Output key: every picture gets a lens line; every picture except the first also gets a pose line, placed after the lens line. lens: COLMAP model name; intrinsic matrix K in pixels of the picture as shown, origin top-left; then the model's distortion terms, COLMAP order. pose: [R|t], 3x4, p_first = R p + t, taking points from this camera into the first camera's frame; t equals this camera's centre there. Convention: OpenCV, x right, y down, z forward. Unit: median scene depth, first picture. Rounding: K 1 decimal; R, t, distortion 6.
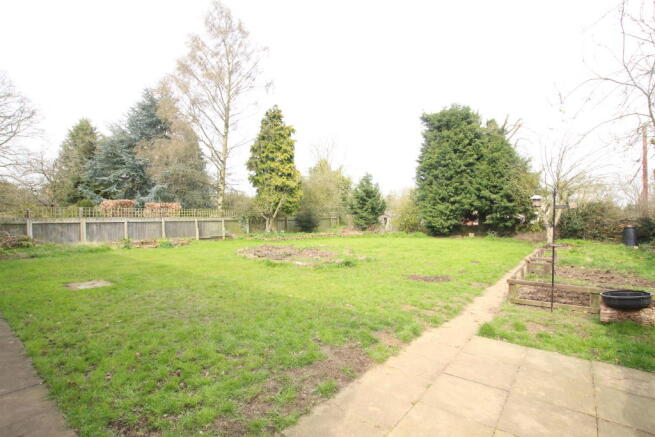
lens RADIAL K [[315.8, 0, 327.5], [0, 315.8, 218.5], [0, 0, 1]] dist [-0.022063, -0.001064]
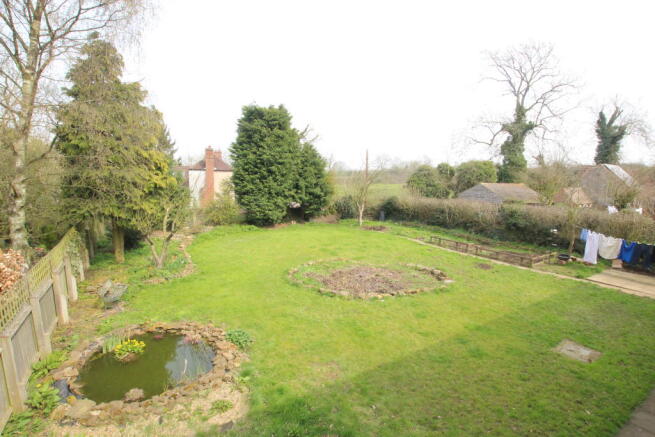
lens RADIAL K [[315.8, 0, 327.5], [0, 315.8, 218.5], [0, 0, 1]] dist [-0.022063, -0.001064]
pose [[0.331295, -0.123816, 0.935368, -0.616159], [-0.006730, 0.991017, 0.133566, -0.123509], [-0.943503, -0.050545, 0.327486, 0.469947]]
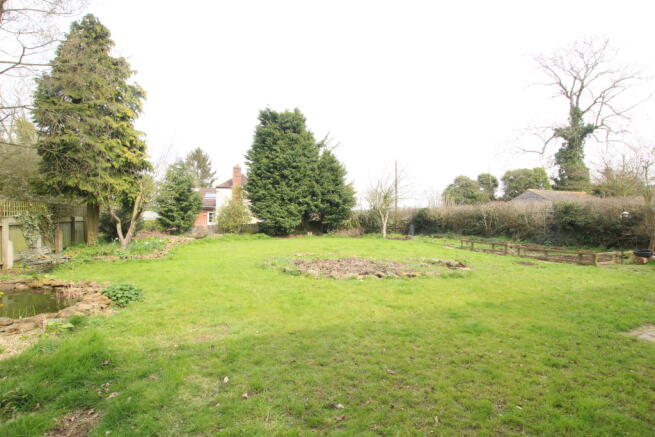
lens RADIAL K [[315.8, 0, 327.5], [0, 315.8, 218.5], [0, 0, 1]] dist [-0.022063, -0.001064]
pose [[0.474511, -0.001766, 0.880248, -0.478493], [-0.002206, 0.999992, 0.003195, -0.004512], [-0.880247, -0.003458, 0.474504, 0.408730]]
